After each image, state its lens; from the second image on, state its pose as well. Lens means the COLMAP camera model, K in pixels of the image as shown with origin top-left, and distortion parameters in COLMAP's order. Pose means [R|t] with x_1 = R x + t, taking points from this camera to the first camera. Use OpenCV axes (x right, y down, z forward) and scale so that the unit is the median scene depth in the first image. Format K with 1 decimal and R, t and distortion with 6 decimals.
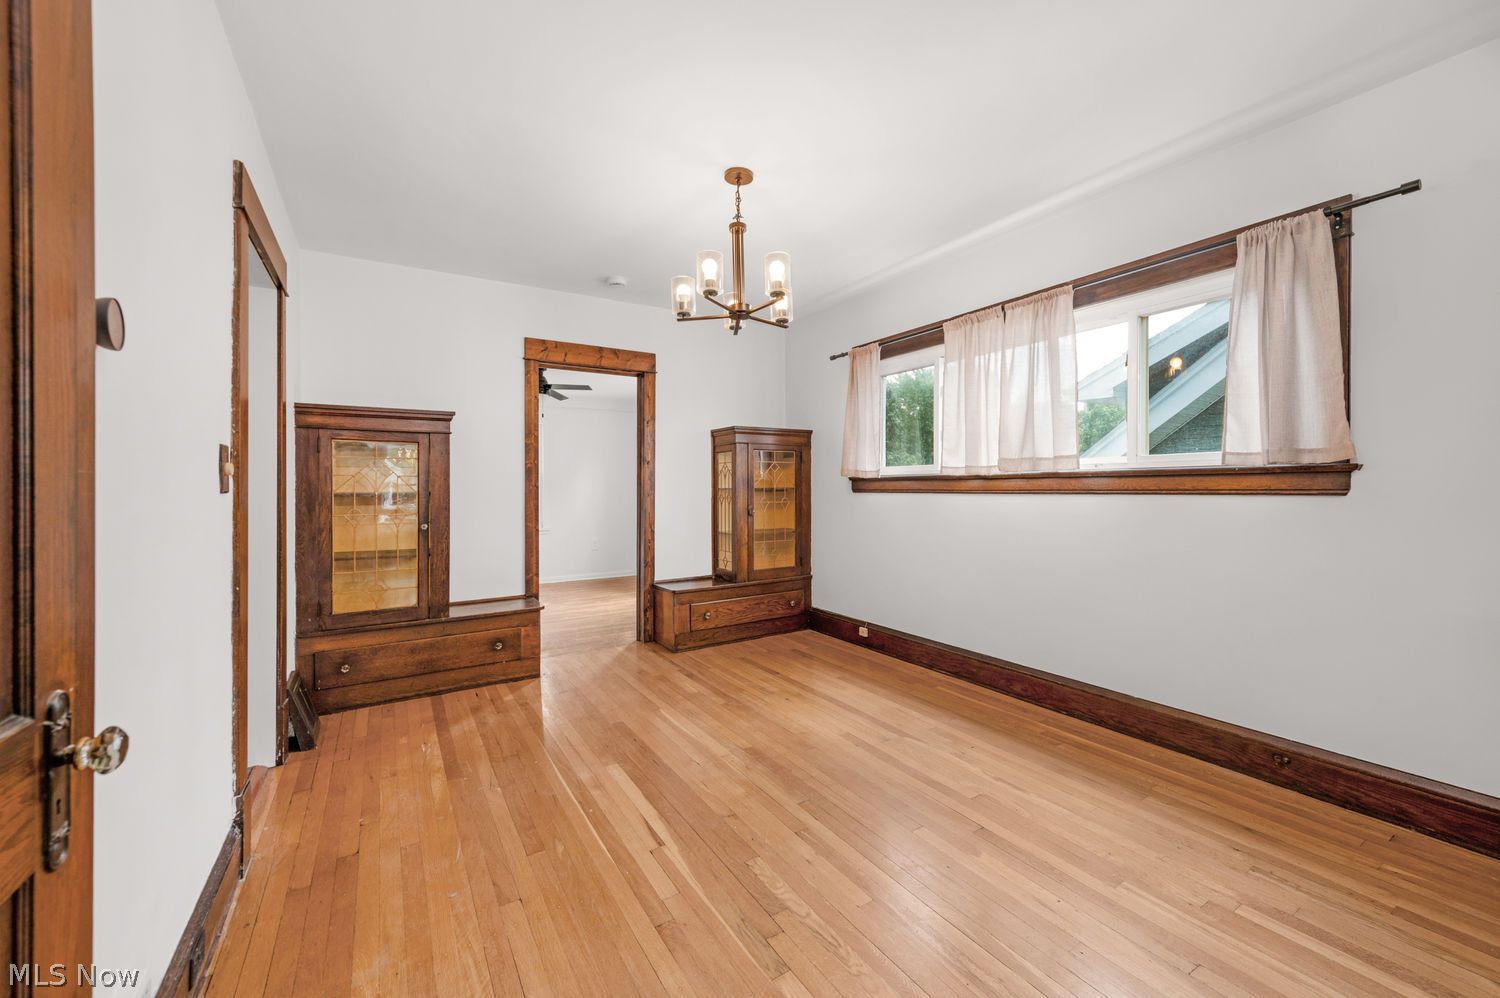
lens RADIAL K [[598.9, 0, 765.2], [0, 598.9, 487.8], [0, 0, 1]] dist [0.001542, -0.000049]
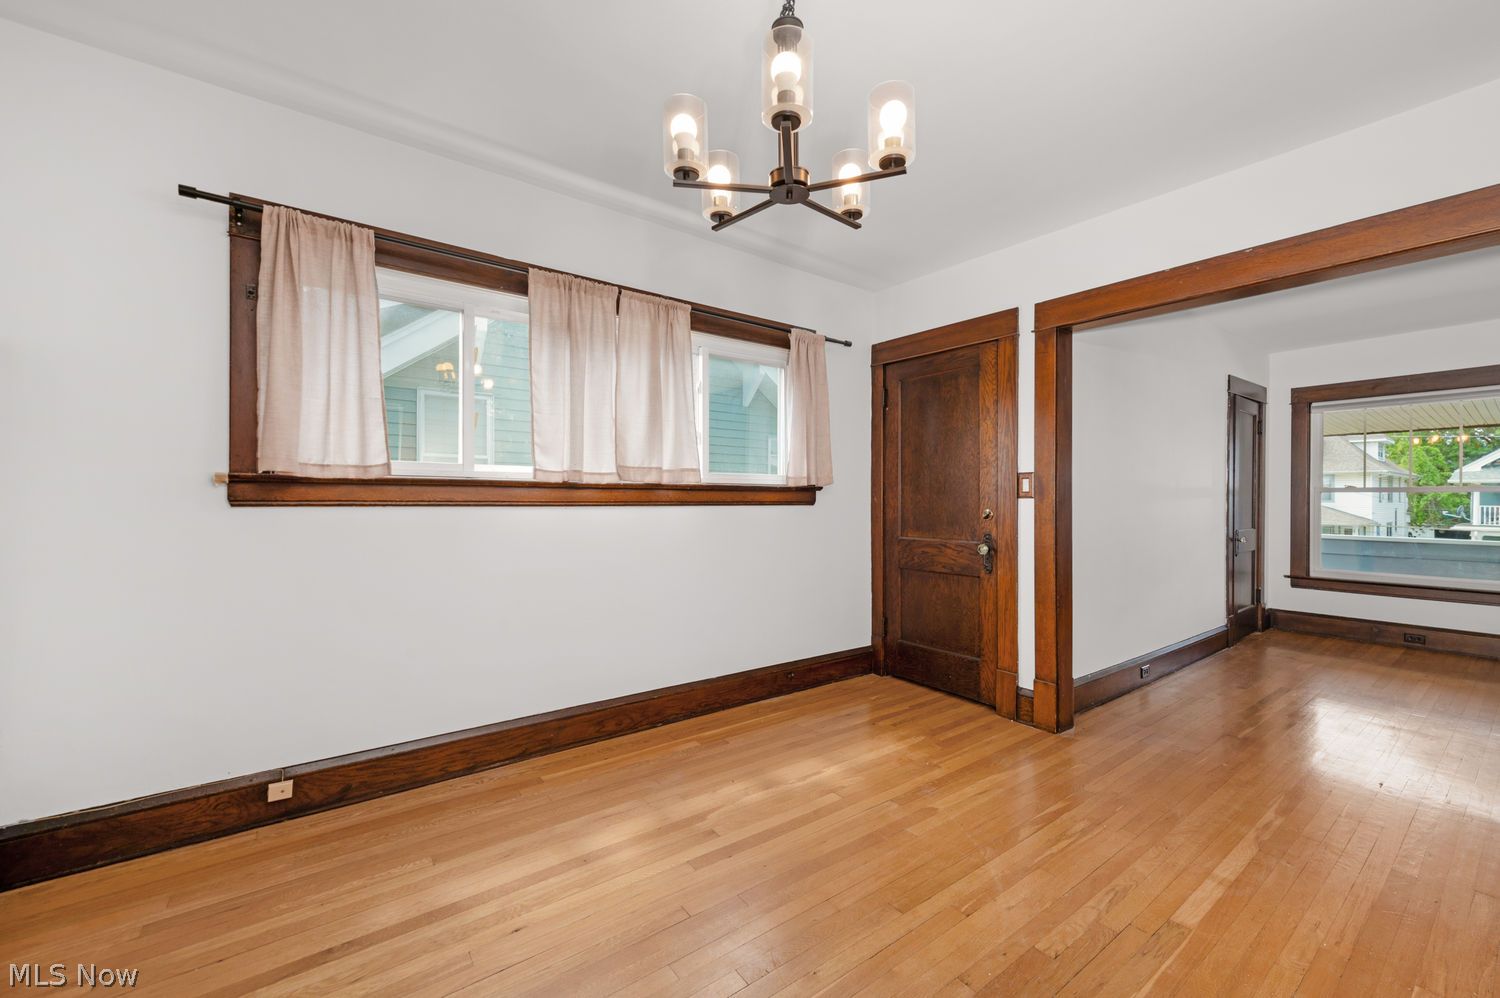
lens RADIAL K [[607.1, 0, 750.0], [0, 607.1, 499.0], [0, 0, 1]] dist [0.010707, -0.000036]
pose [[-0.086581, 0.004180, 0.996236, -0.357565], [-0.004053, 0.999981, -0.004548, 0.002160], [-0.996237, -0.004431, -0.086562, 0.639916]]
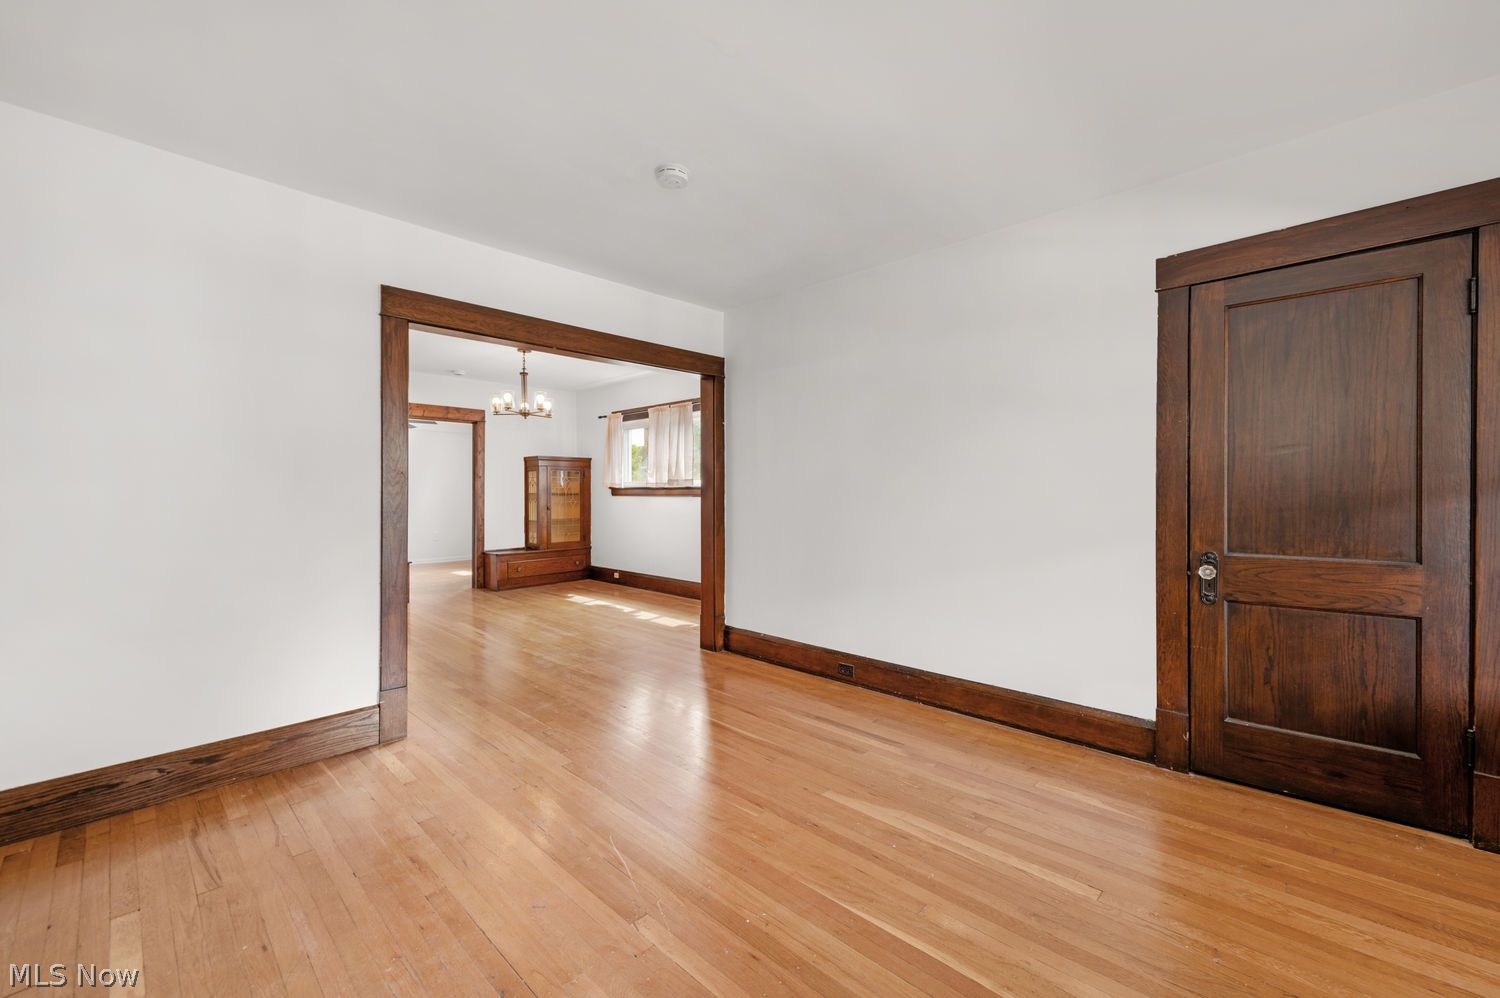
lens RADIAL K [[598.2, 0, 797.3], [0, 598.2, 496.0], [0, 0, 1]] dist [0.000449, 0.000004]
pose [[0.959141, -0.000048, 0.282928, 0.169711], [-0.001060, 0.999992, 0.003763, 0.001504], [-0.282926, -0.003909, 0.959134, -0.795215]]
